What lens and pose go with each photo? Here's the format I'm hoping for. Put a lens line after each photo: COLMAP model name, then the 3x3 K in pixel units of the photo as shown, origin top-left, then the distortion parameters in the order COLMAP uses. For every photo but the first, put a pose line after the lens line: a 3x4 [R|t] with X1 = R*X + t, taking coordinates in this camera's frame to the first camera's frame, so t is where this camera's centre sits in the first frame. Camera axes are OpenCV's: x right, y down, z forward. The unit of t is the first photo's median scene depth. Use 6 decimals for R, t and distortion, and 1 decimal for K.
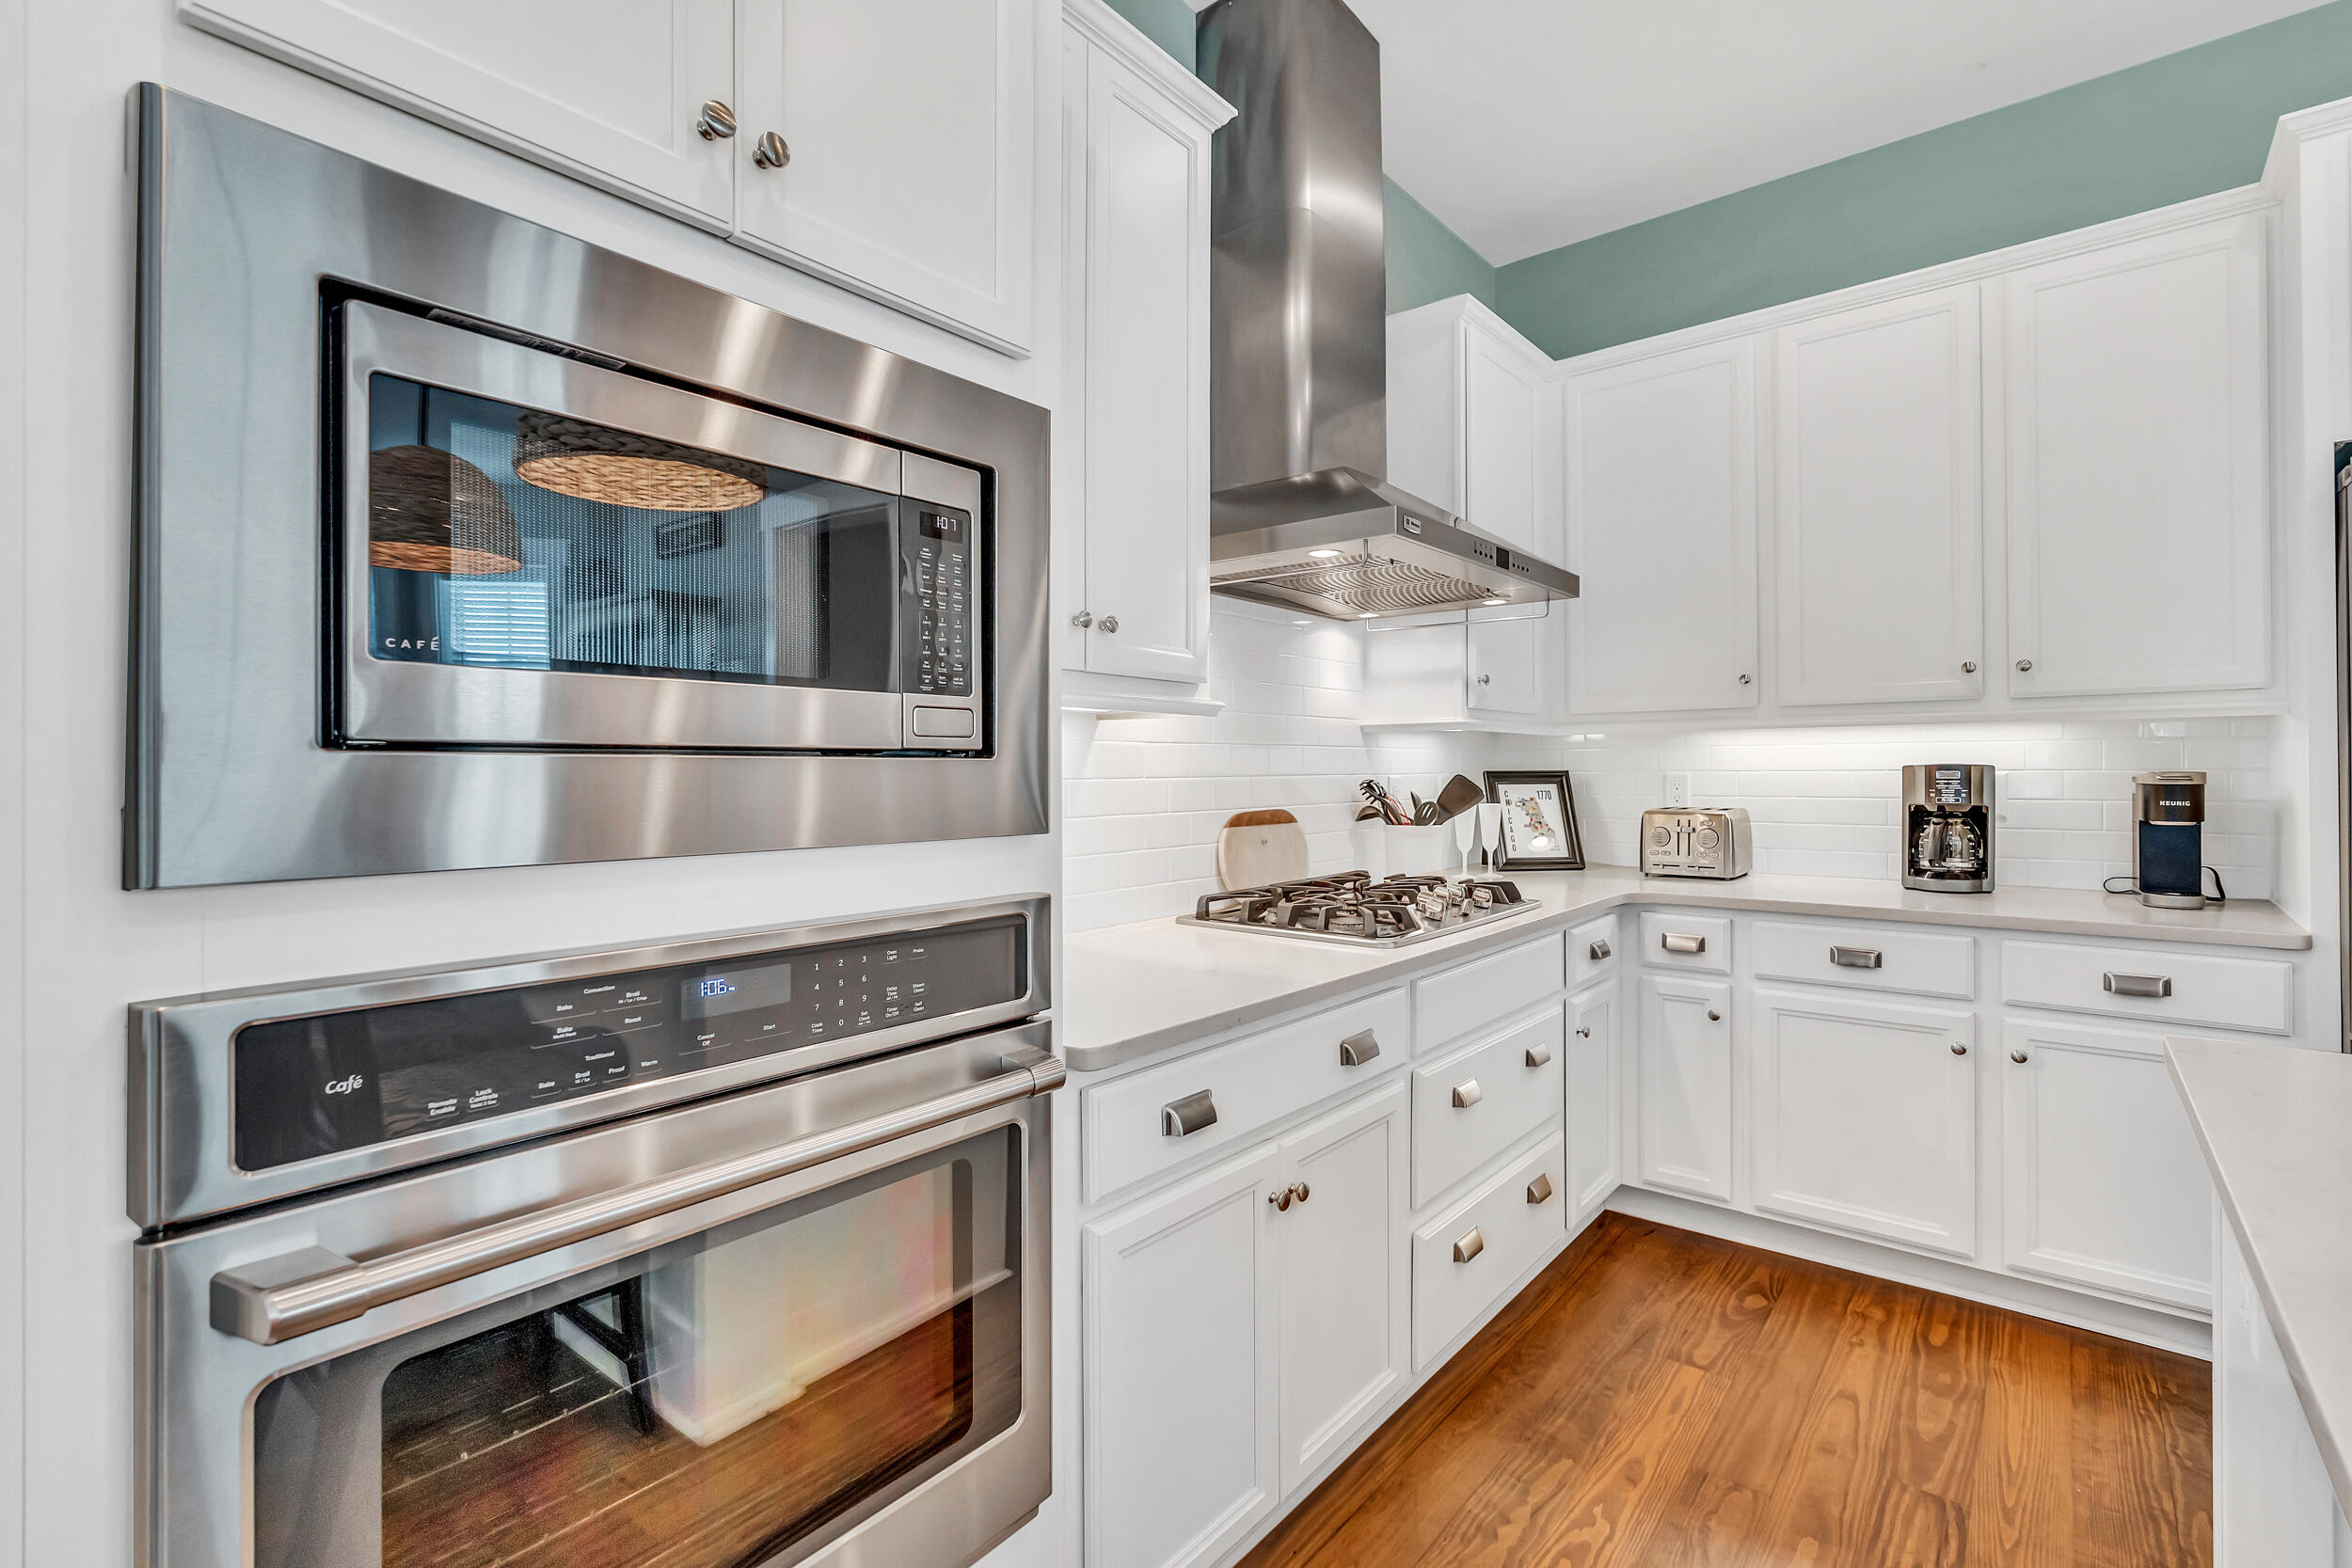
lens RADIAL K [[1073.2, 0, 1177.7], [0, 1073.2, 769.7], [0, 0, 1]] dist [-0.001110, -0.000155]
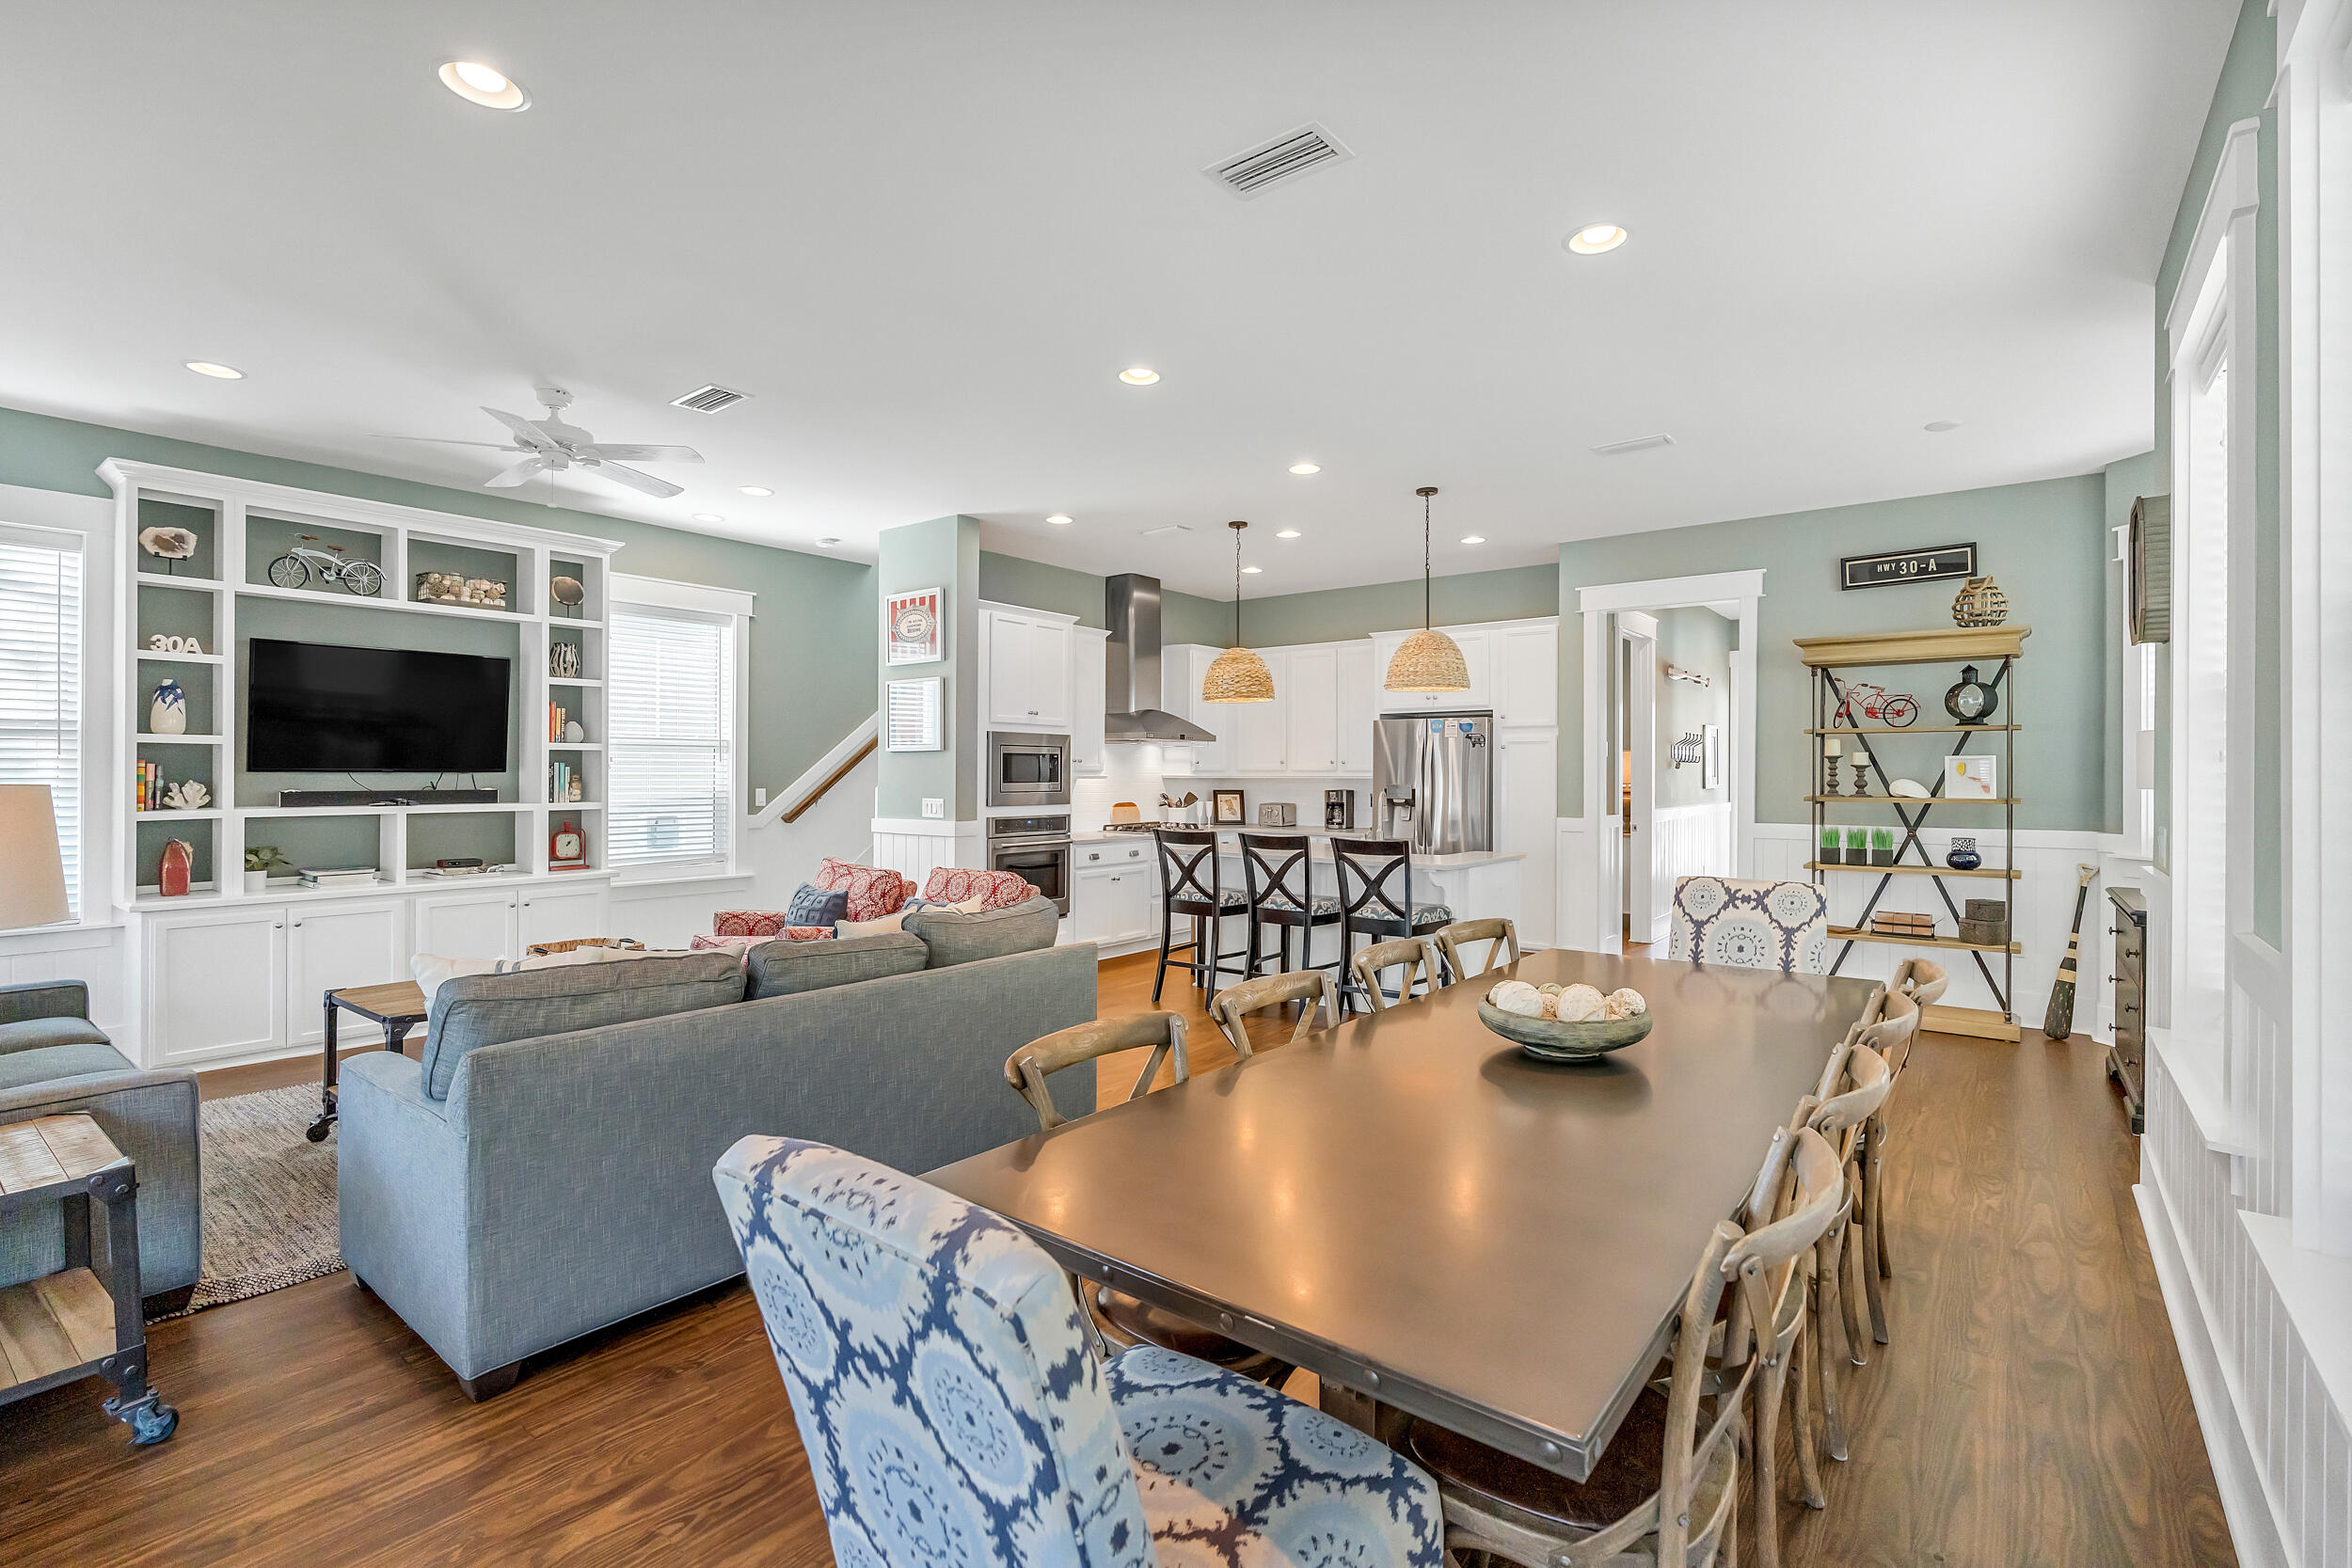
lens RADIAL K [[1073.2, 0, 1179.2], [0, 1073.2, 774.6], [0, 0, 1]] dist [-0.001110, -0.000155]
pose [[0.999578, 0.007042, 0.028175, 0.141363], [-0.006972, 0.999972, -0.002575, -0.038051], [-0.028192, 0.002378, 0.999600, -2.236516]]
